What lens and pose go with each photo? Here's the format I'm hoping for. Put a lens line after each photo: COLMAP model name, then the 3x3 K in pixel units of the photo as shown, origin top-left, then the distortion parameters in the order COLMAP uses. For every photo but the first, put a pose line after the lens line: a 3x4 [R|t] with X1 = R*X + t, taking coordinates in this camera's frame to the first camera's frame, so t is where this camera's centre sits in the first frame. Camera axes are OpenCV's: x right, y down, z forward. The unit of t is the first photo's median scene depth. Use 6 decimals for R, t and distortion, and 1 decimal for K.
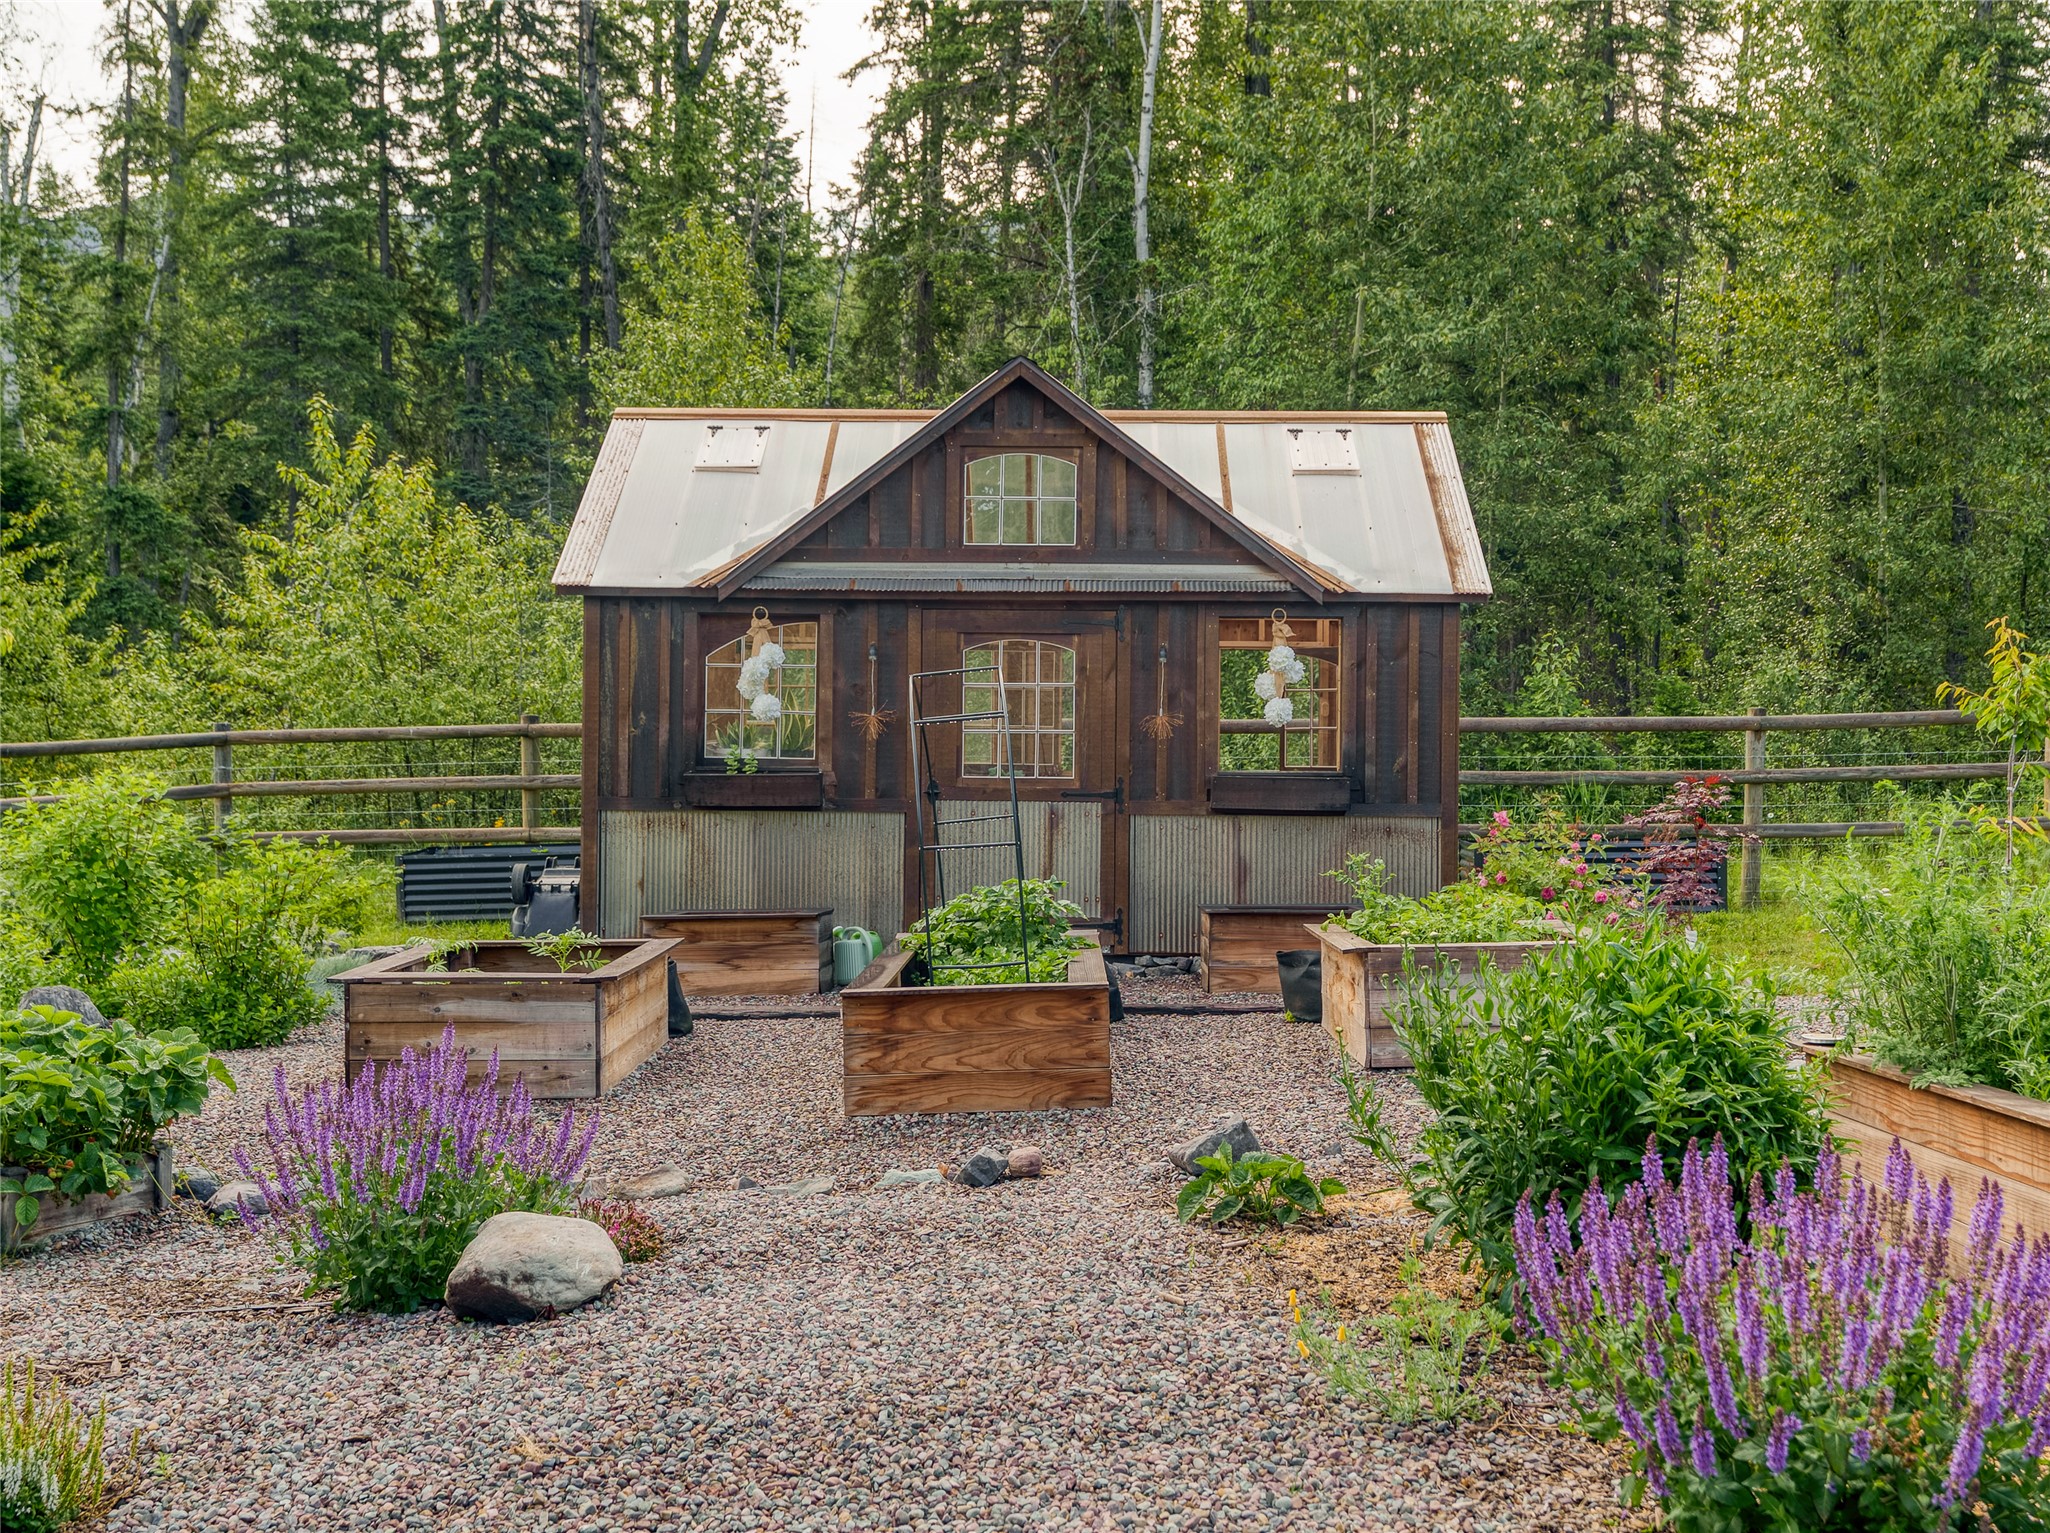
lens RADIAL K [[2272.4, 0, 1025.0], [0, 2272.4, 762.4], [0, 0, 1]] dist [-0.018738, 0.000000]
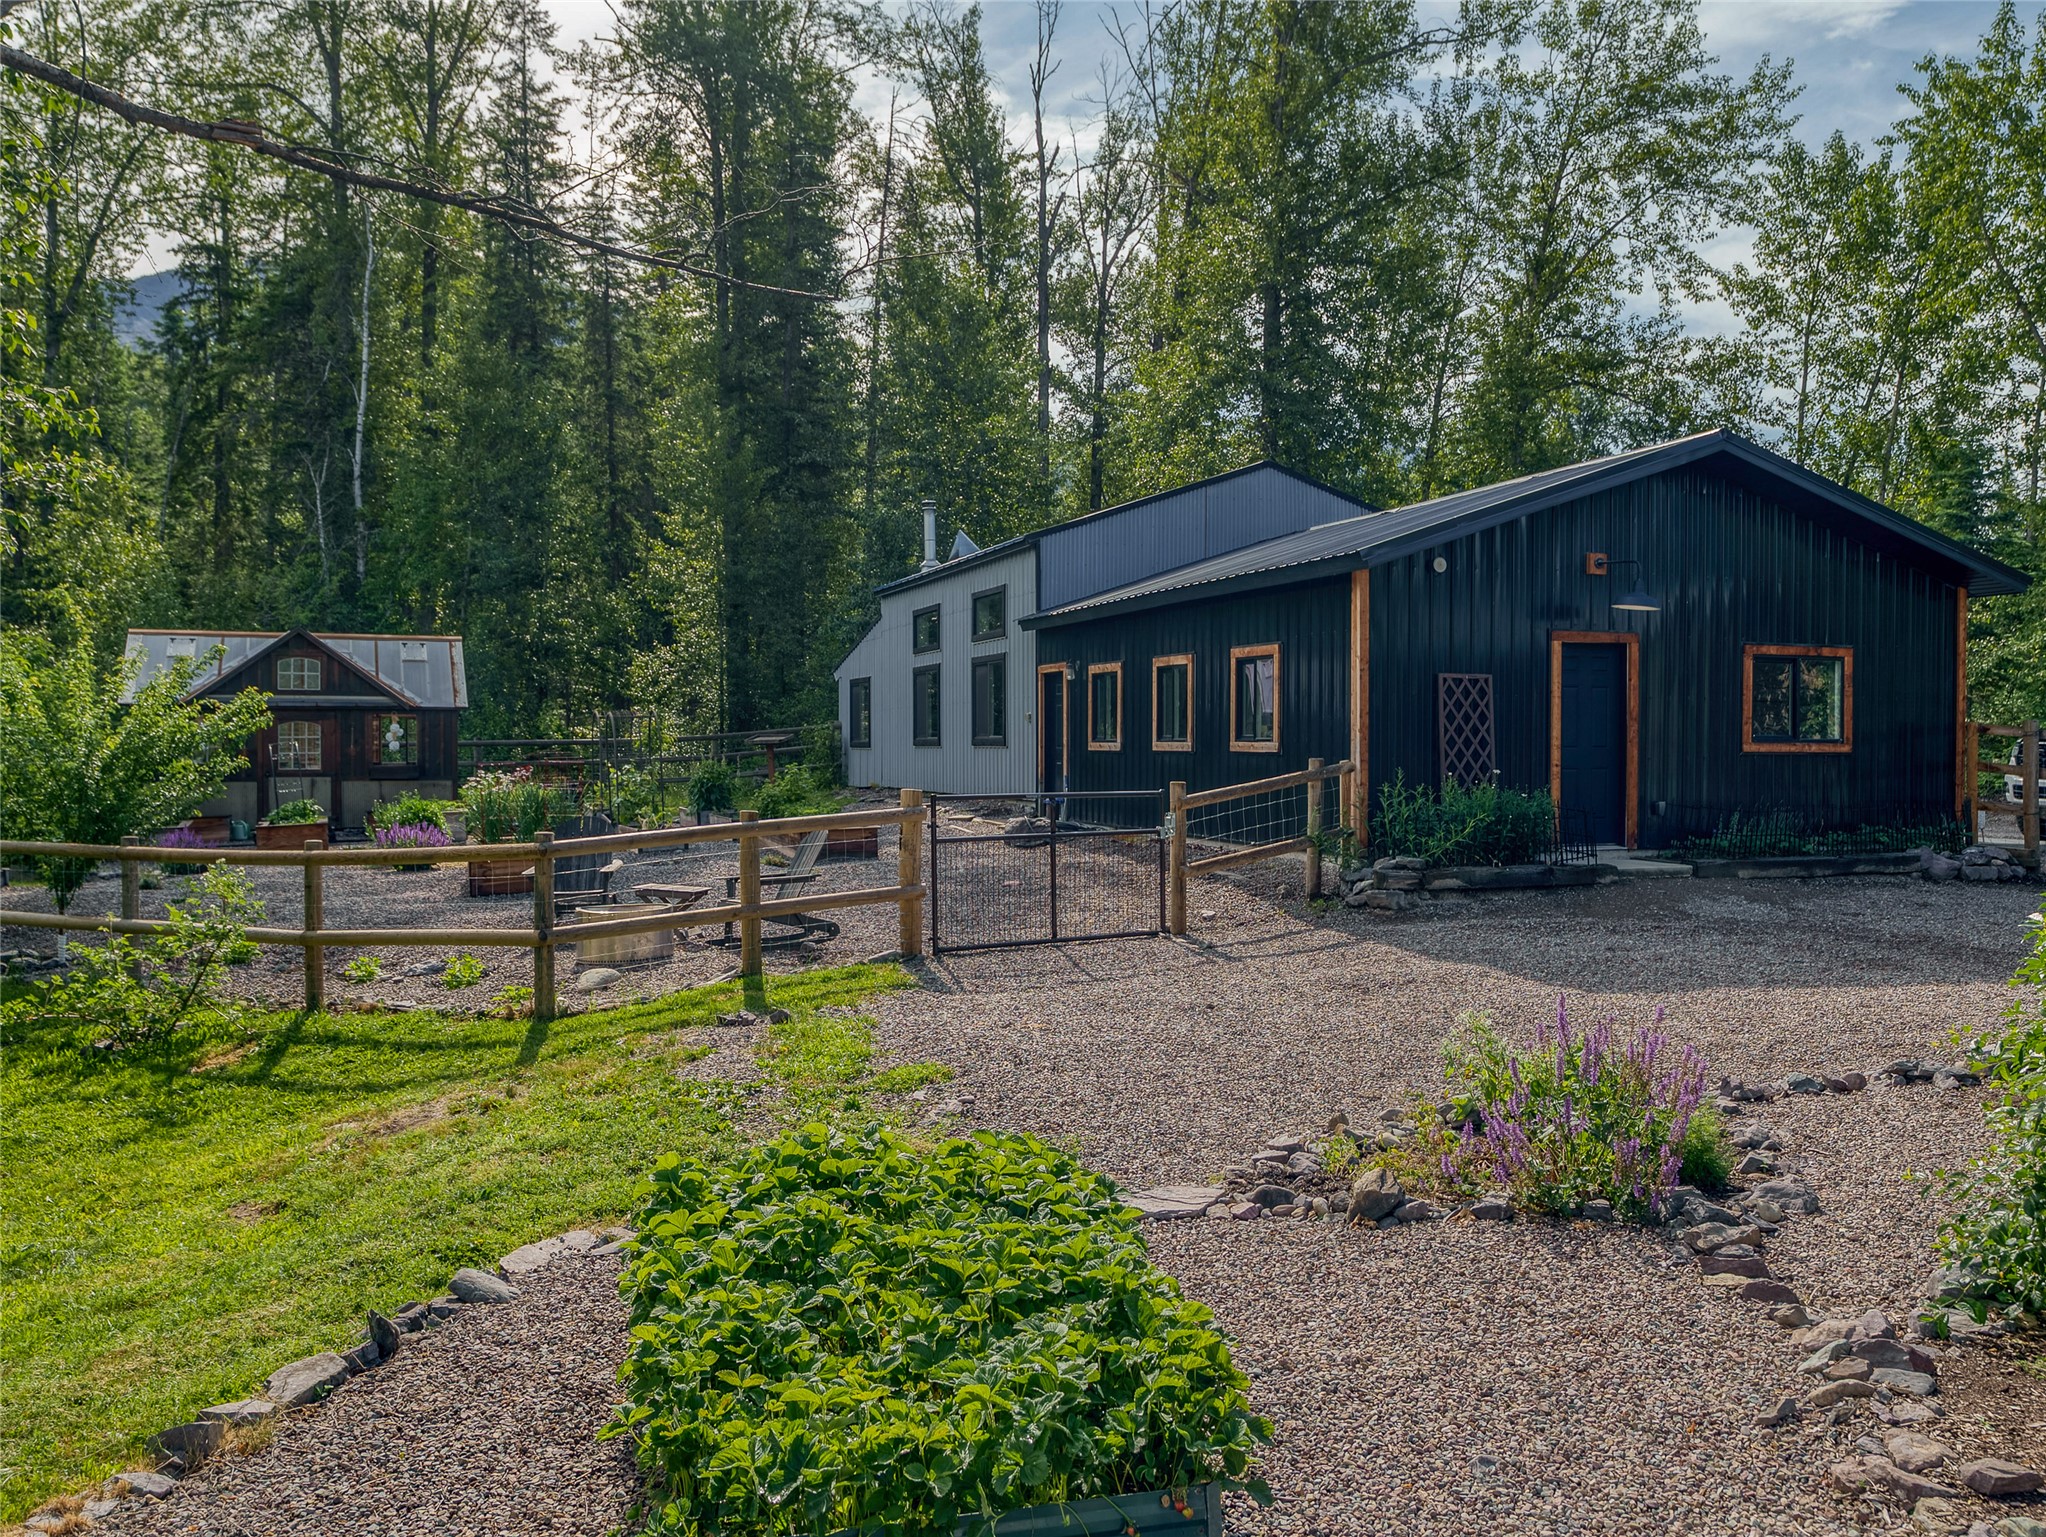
lens RADIAL K [[1637.2, 0, 1034.5], [0, 1637.2, 779.6], [0, 0, 1]] dist [-0.004251, -0.001838]
pose [[0.911028, -0.017108, 0.411990, -0.008352], [0.007638, 0.999668, 0.024620, -0.023582], [-0.412274, -0.019283, 0.910856, -1.289987]]
